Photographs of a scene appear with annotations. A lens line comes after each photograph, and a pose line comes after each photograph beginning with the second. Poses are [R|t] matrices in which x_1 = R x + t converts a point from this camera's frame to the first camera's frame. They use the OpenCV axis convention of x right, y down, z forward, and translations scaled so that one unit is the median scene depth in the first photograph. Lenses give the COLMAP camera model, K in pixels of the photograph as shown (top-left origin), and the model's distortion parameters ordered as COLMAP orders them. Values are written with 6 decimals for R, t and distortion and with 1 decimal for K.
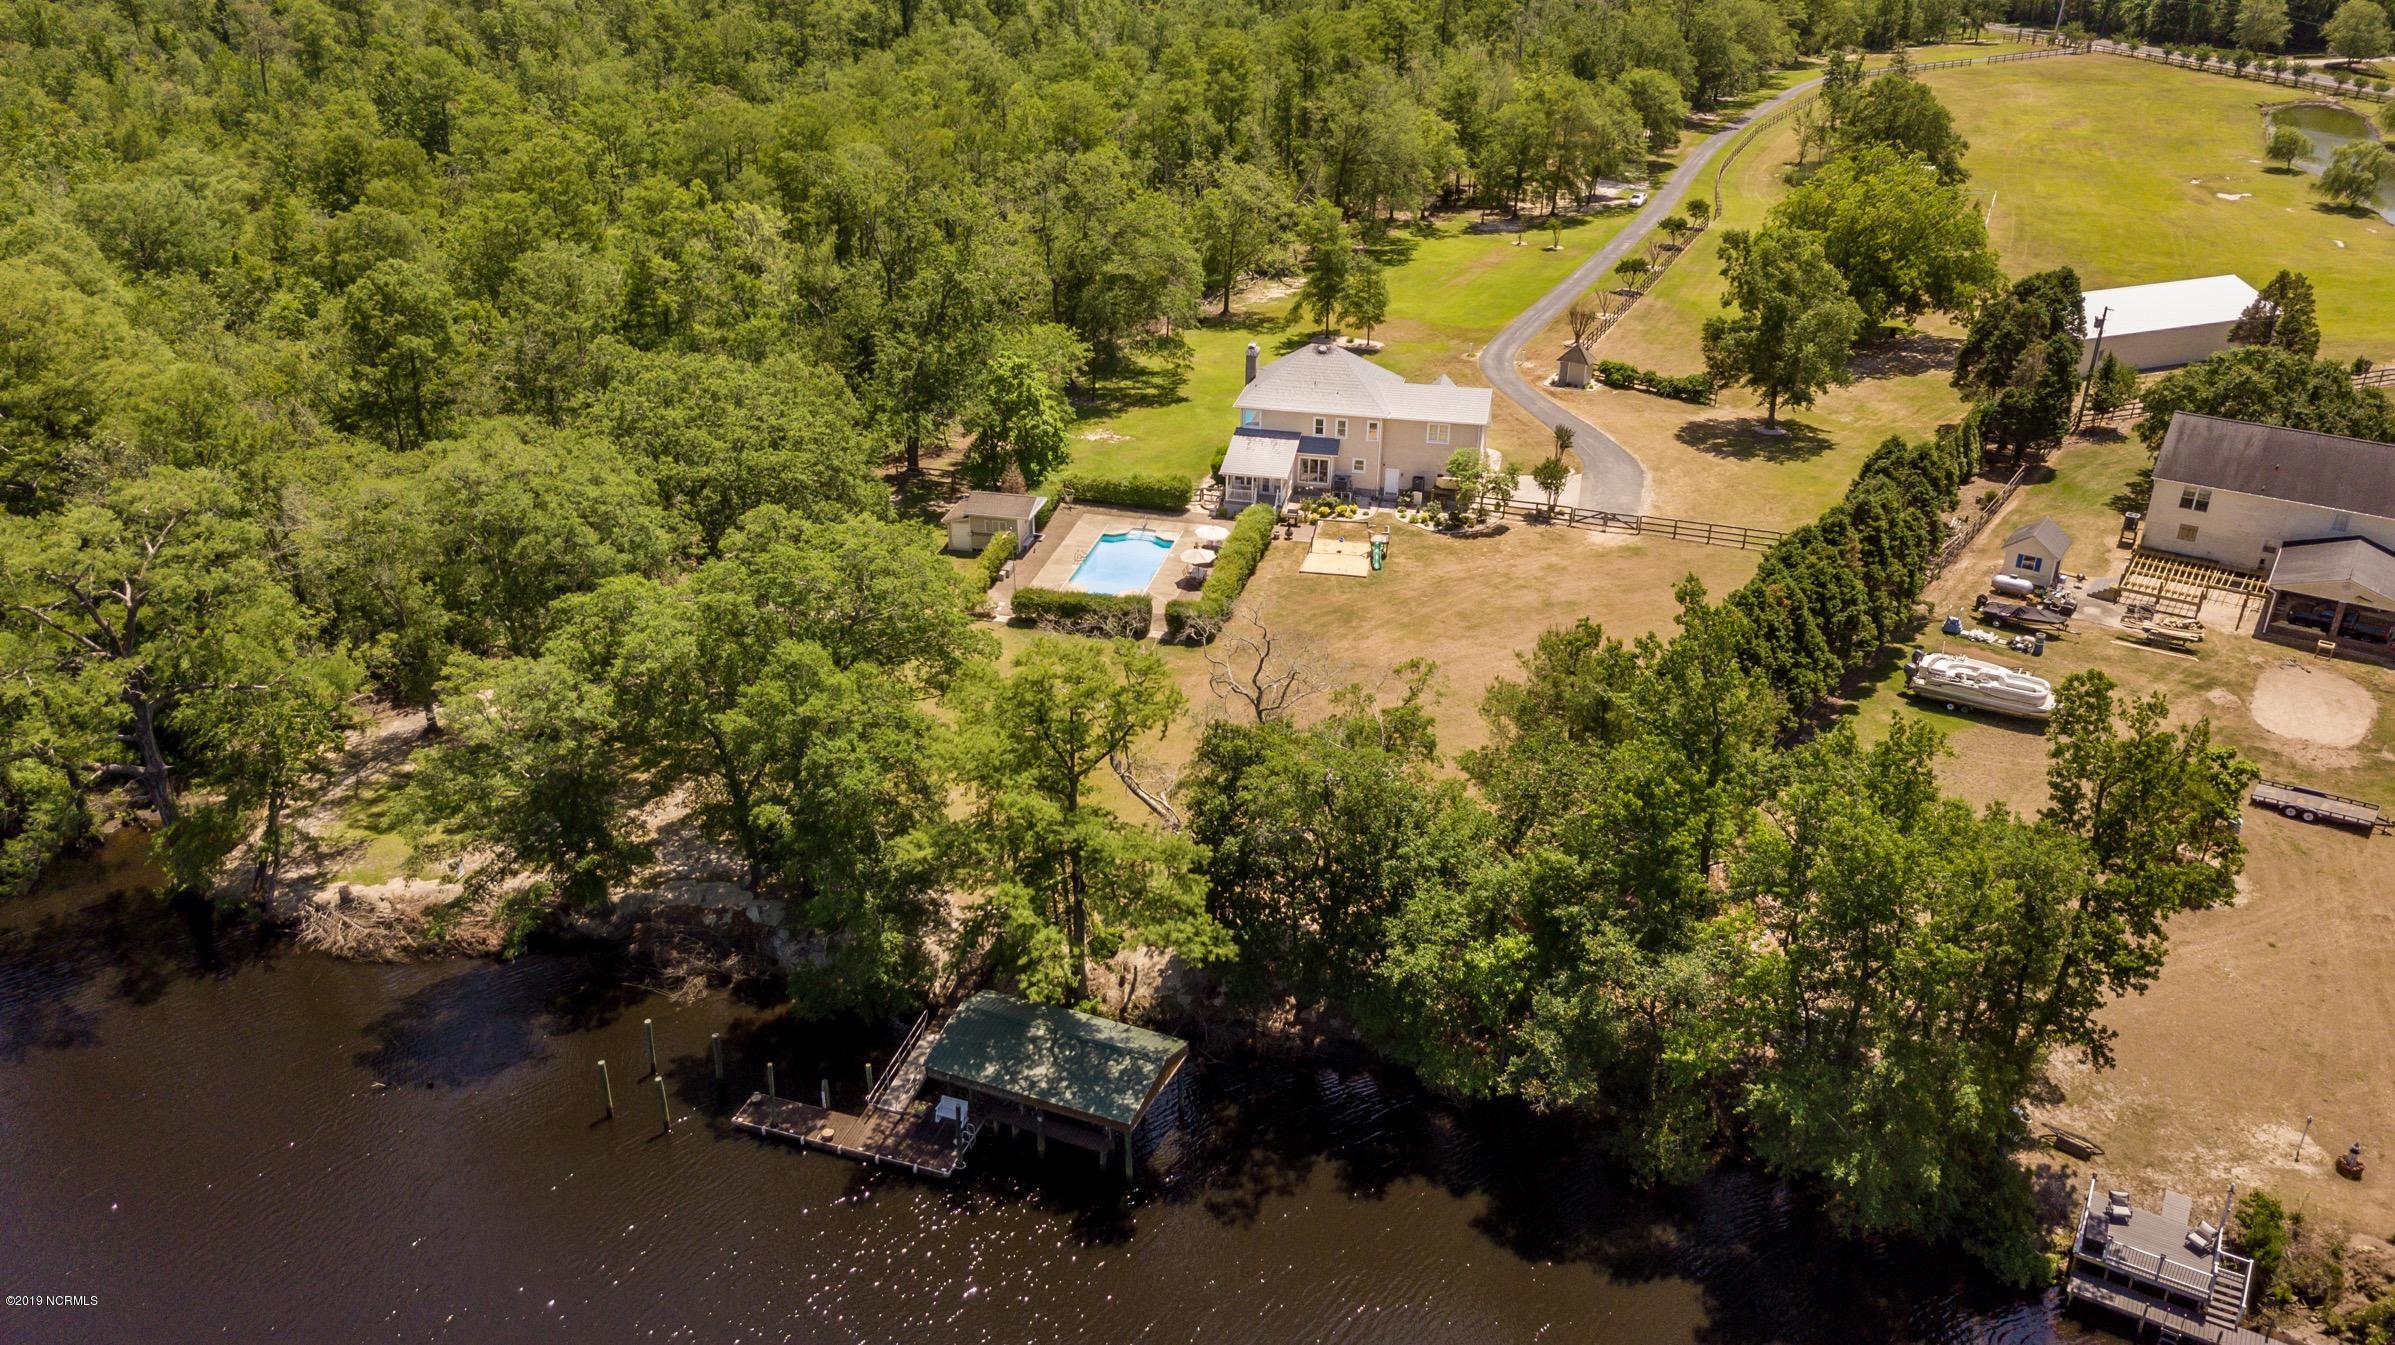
lens RADIAL K [[1866.6, 0, 1194.3], [0, 1866.6, 674.9], [0, 0, 1]] dist [-0.002689, 0.022204]
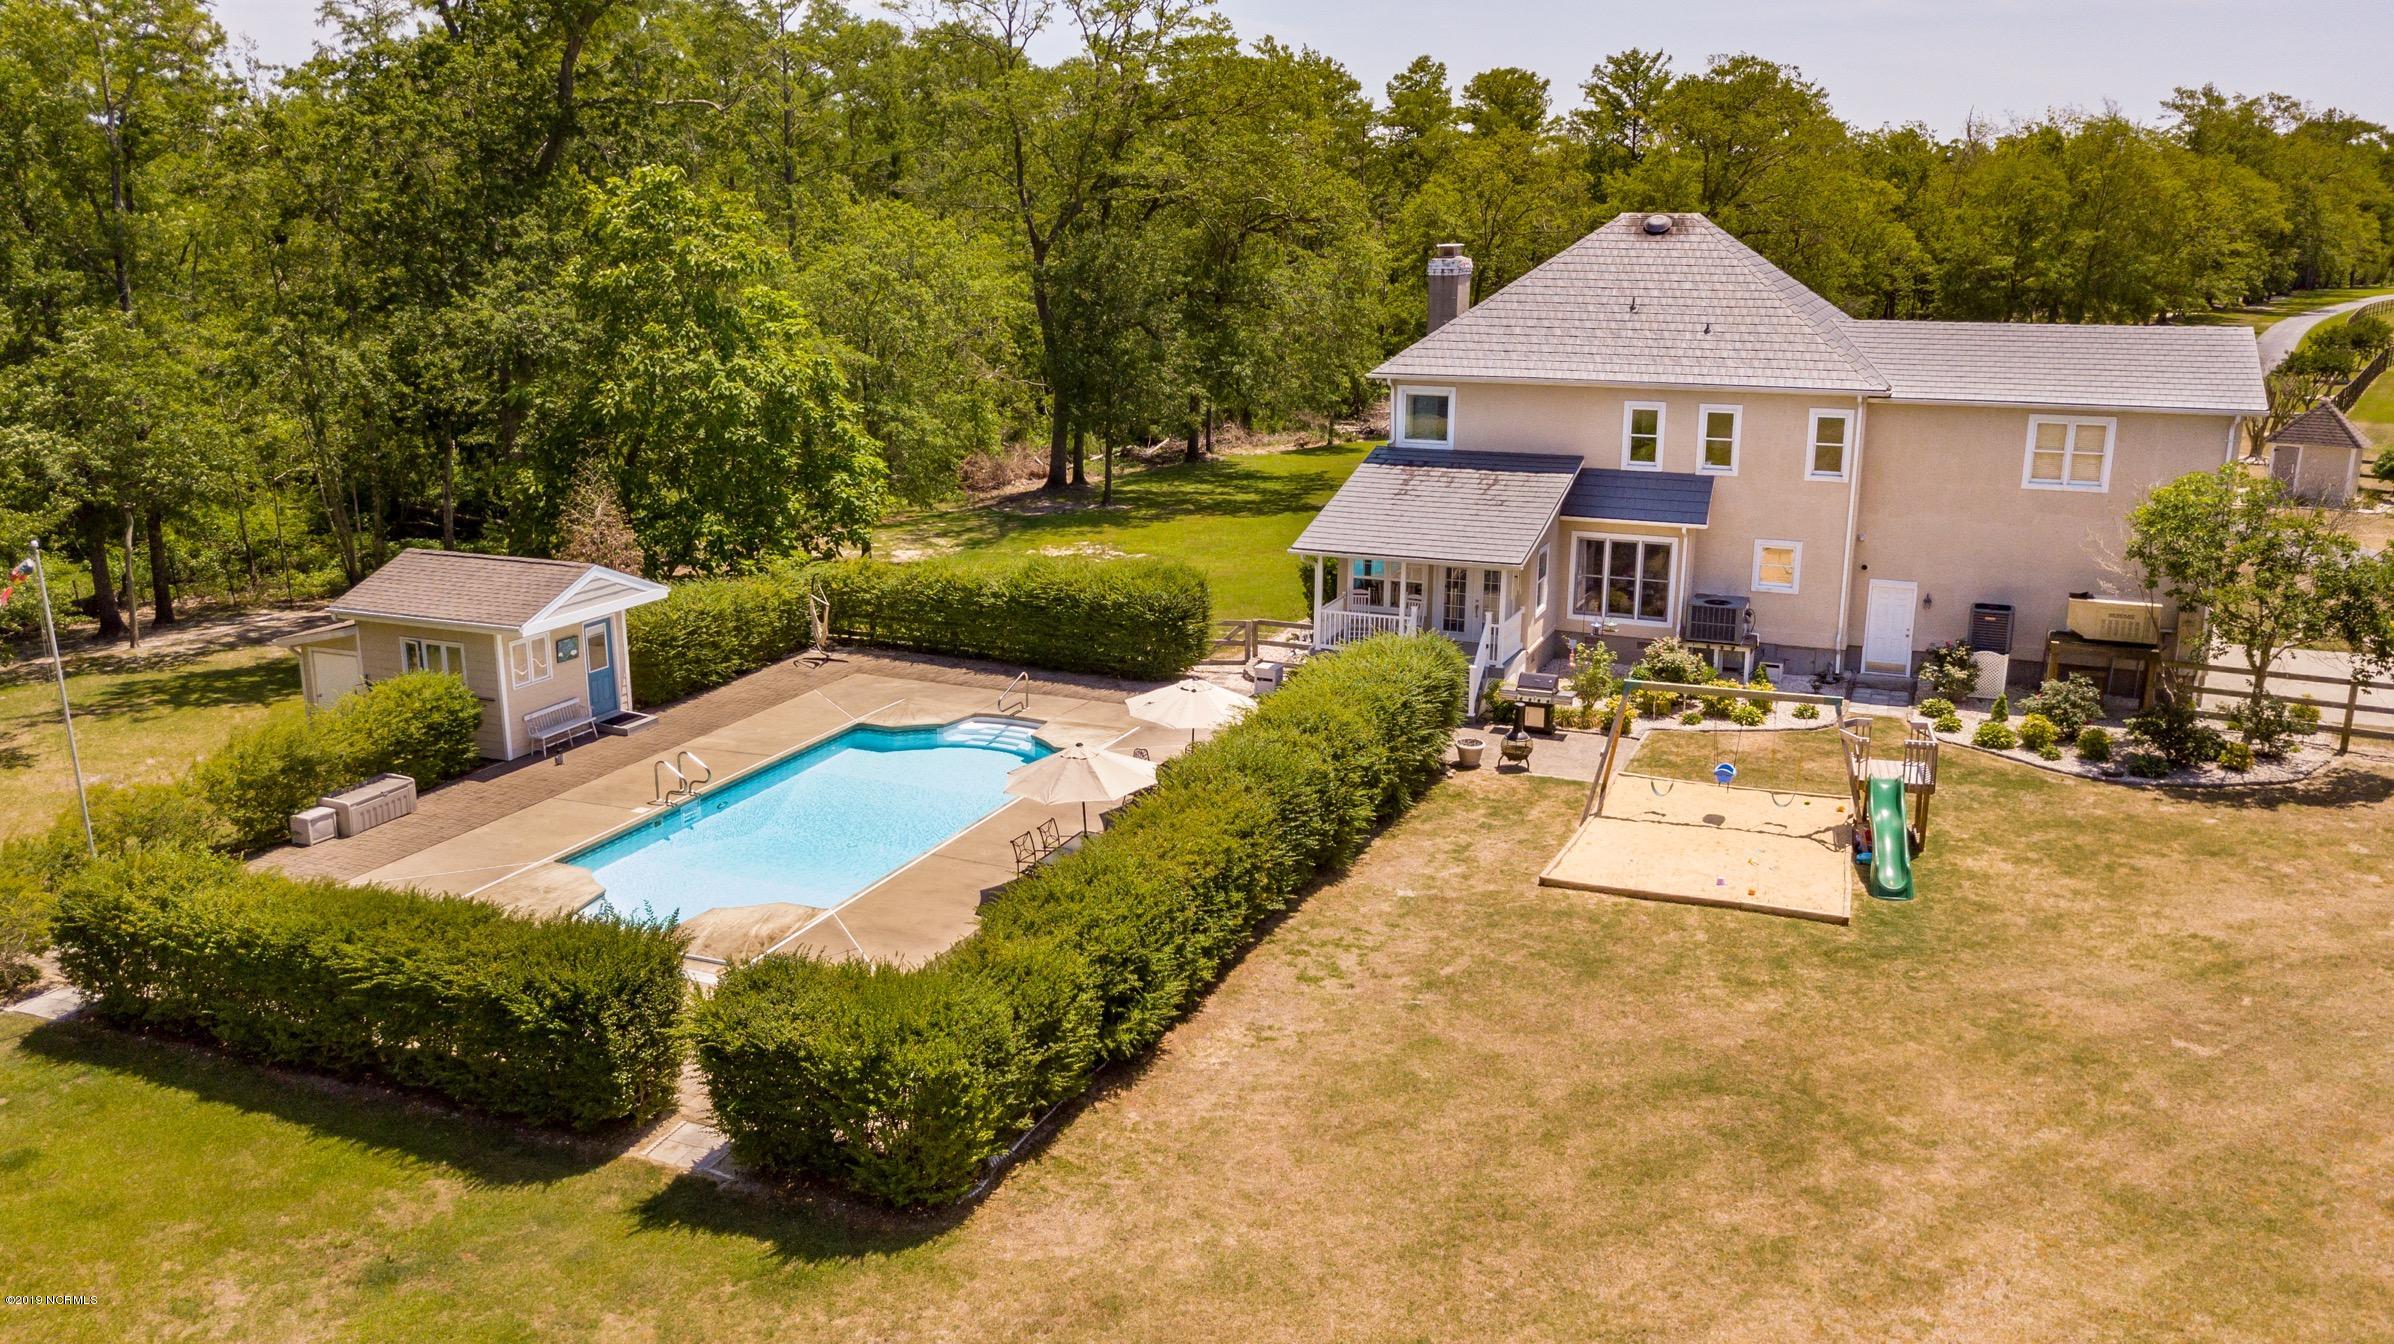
lens RADIAL K [[1865.8, 0, 1214.5], [0, 1865.8, 678.2], [0, 0, 1]] dist [-0.002689, 0.022204]
pose [[0.986327, 0.036538, -0.160696, 0.049437], [-0.069275, 0.976699, -0.203125, -0.028786], [0.149530, 0.211480, 0.965876, 0.719435]]
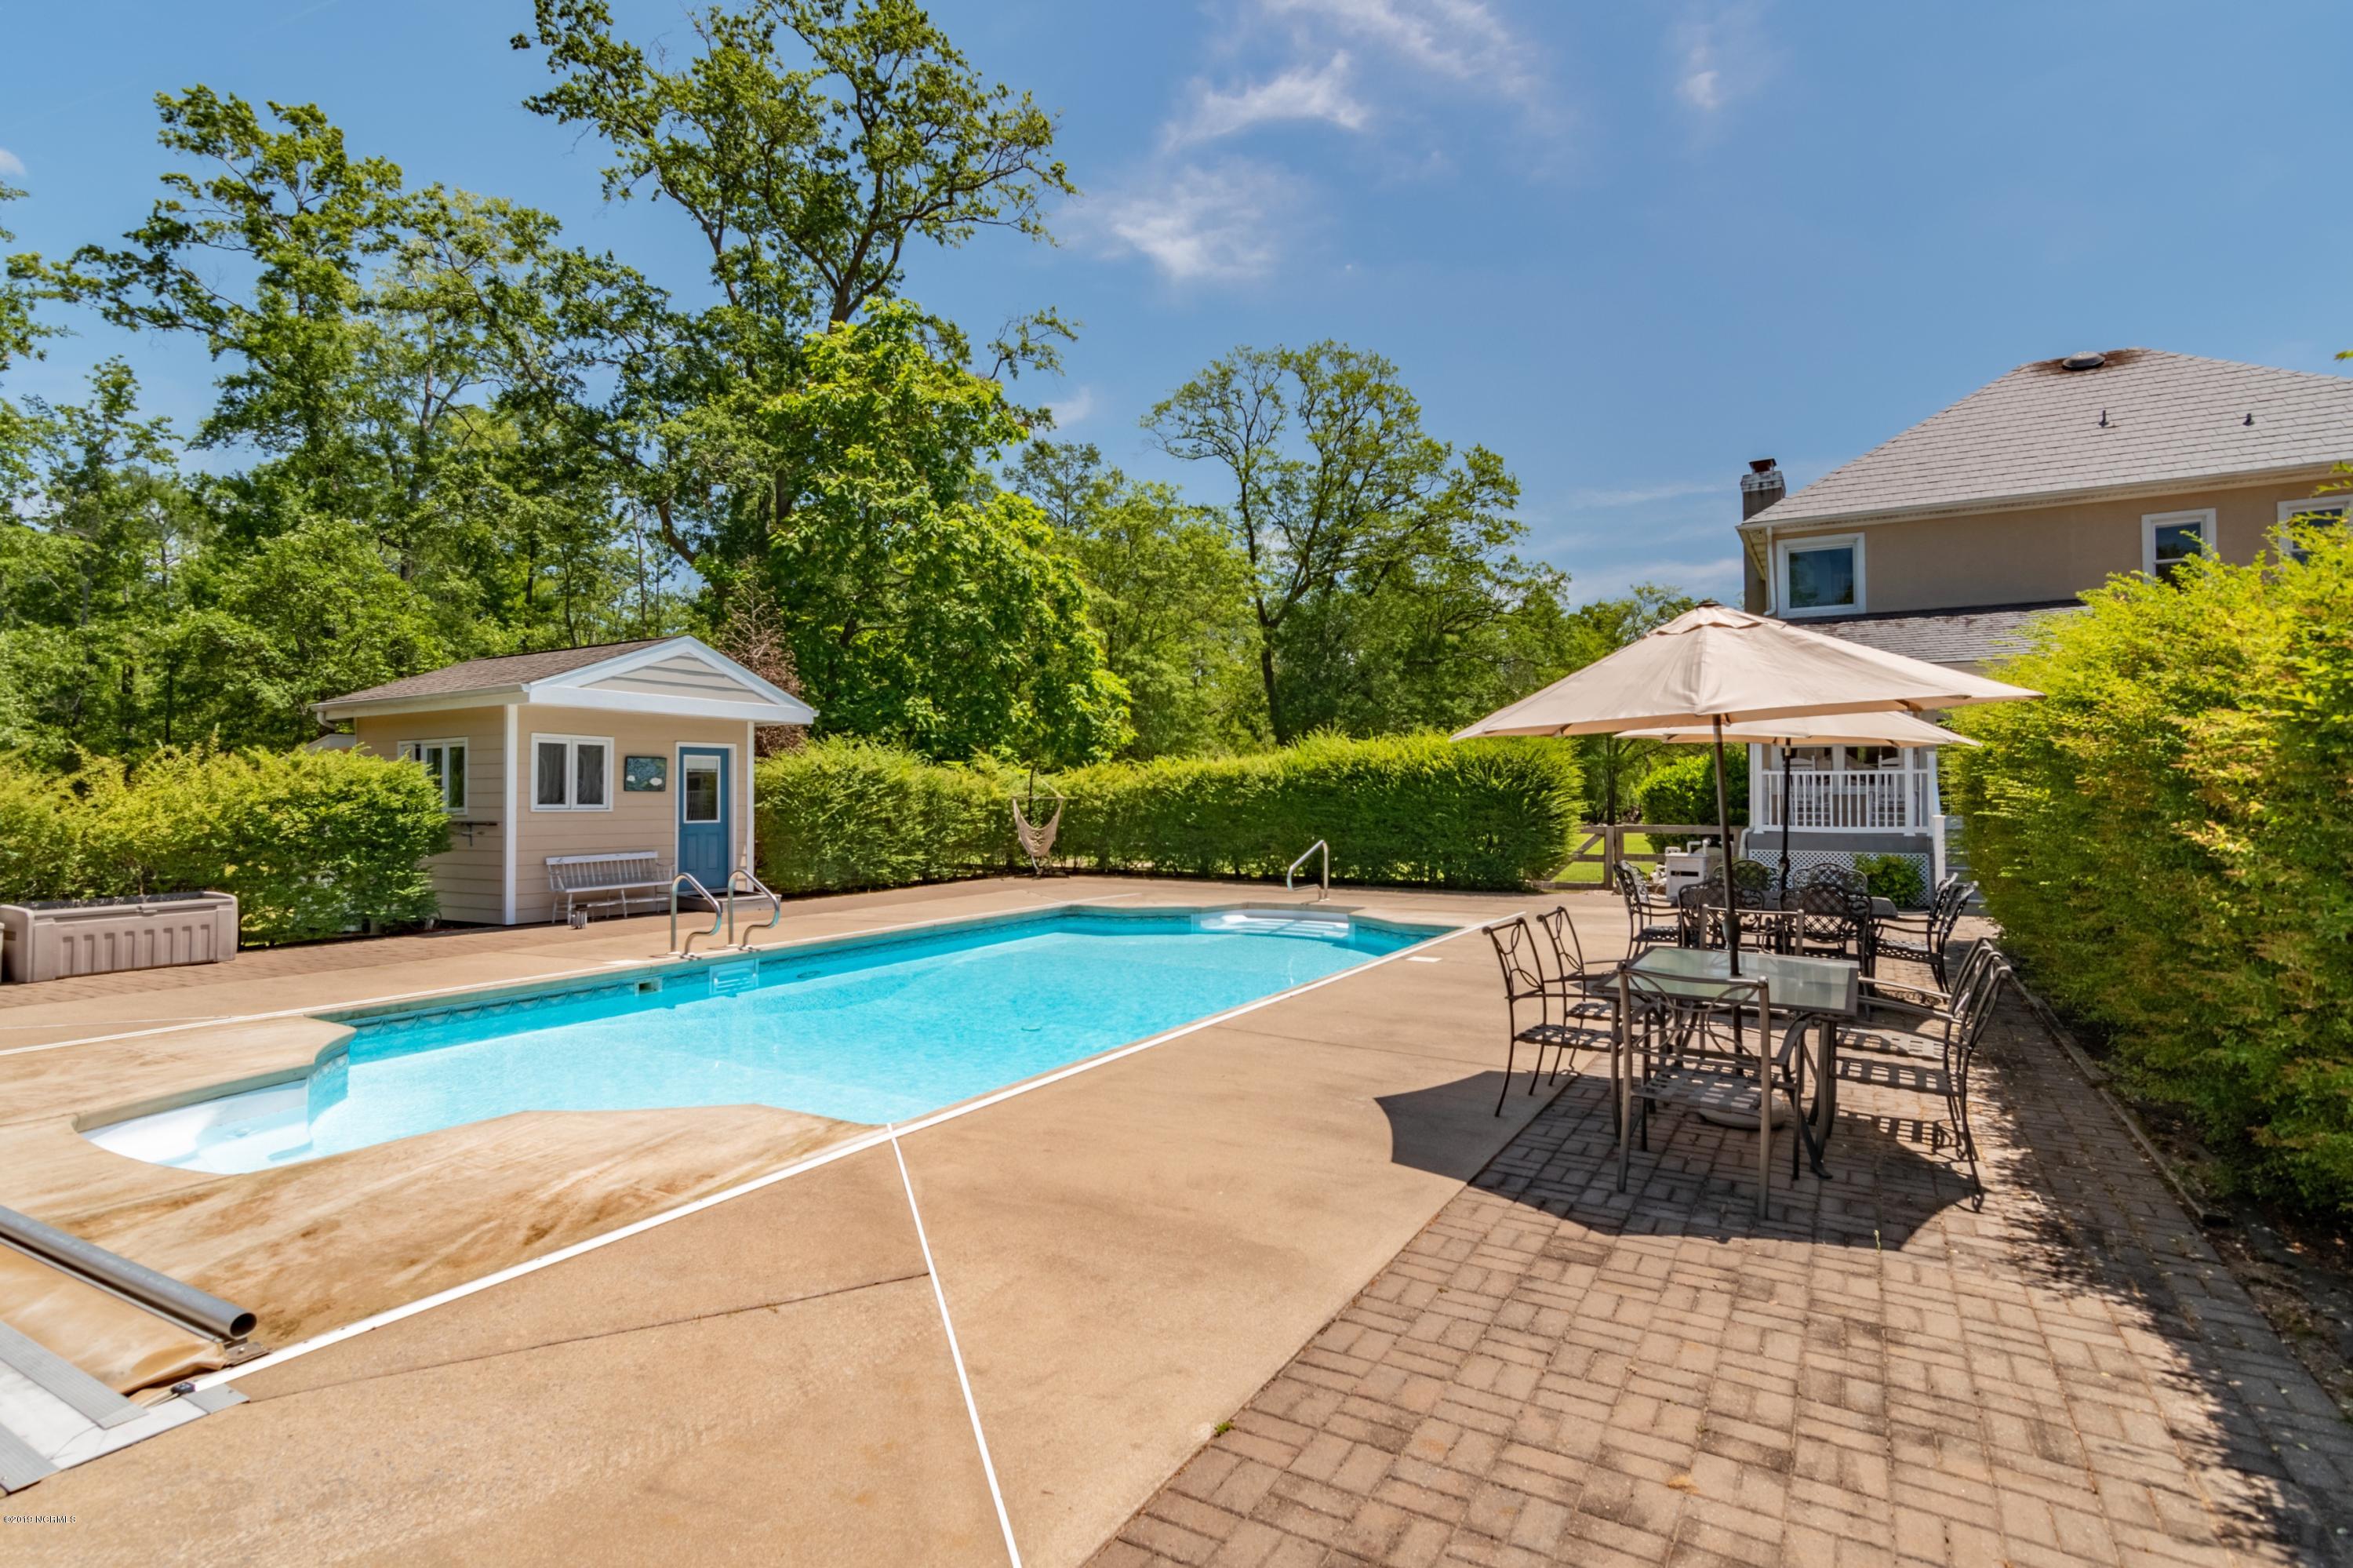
lens RADIAL K [[1174.3, 0, 1196.6], [0, 1174.3, 782.9], [0, 0, 1]] dist [0.004433, 0.000380]
pose [[0.960292, -0.007458, -0.278897, -0.004304], [-0.121040, 0.889532, -0.440548, -0.037042], [0.251373, 0.456812, 0.853308, 0.883657]]
